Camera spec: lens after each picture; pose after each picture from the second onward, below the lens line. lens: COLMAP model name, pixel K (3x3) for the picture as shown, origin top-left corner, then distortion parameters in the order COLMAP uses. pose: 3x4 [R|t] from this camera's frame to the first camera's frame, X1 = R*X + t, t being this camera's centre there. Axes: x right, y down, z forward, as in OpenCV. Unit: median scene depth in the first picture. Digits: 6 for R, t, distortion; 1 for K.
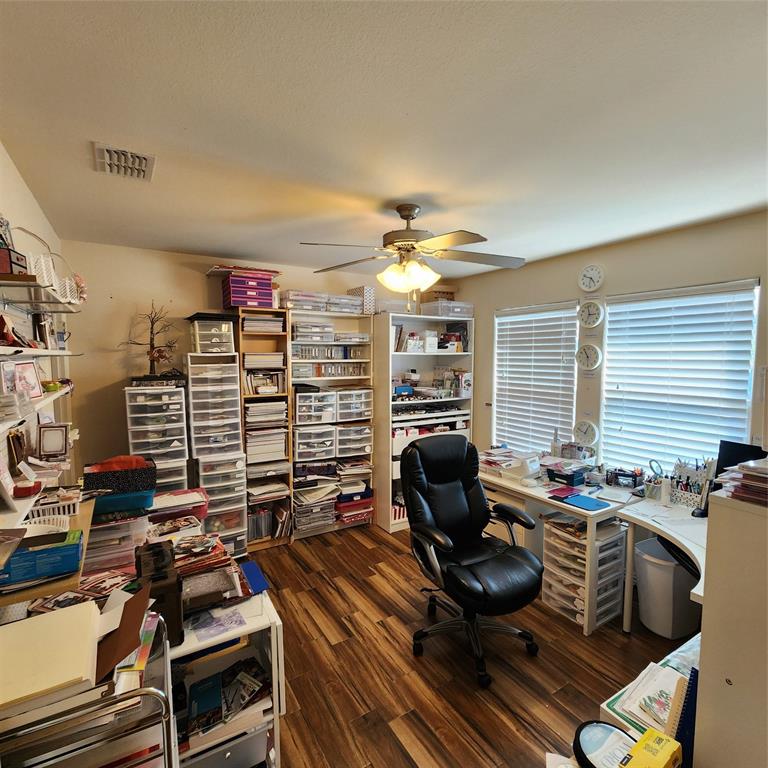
lens RADIAL K [[419.6, 0, 390.9], [0, 419.6, 385.7], [0, 0, 1]] dist [0.000448, 0.000031]
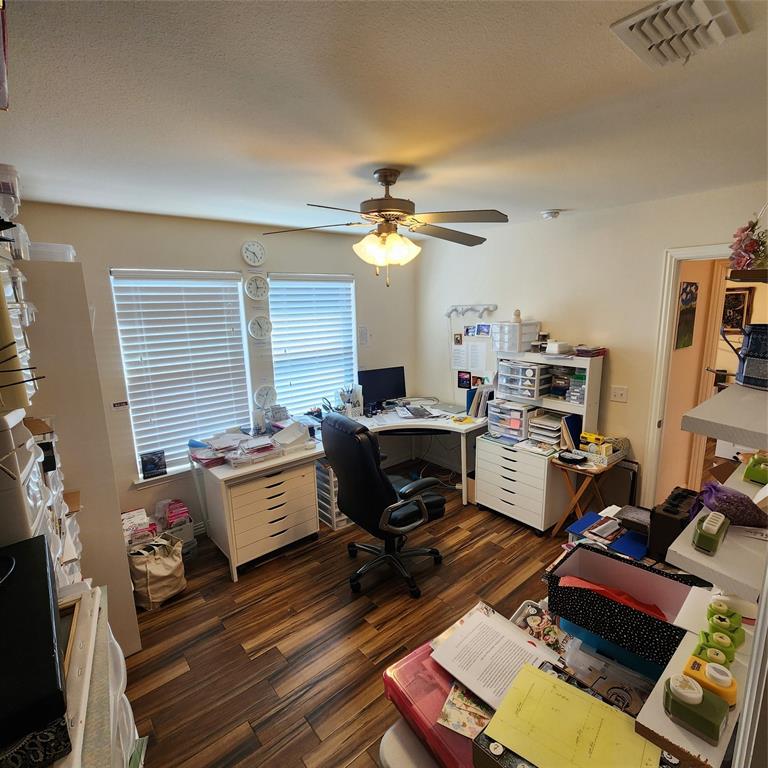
lens RADIAL K [[419.6, 0, 390.9], [0, 419.6, 385.7], [0, 0, 1]] dist [0.000448, 0.000031]
pose [[-0.148810, -0.190293, 0.970384, -0.675951], [0.098266, 0.973607, 0.205994, -0.114065], [-0.983971, 0.126009, -0.126183, 0.839833]]
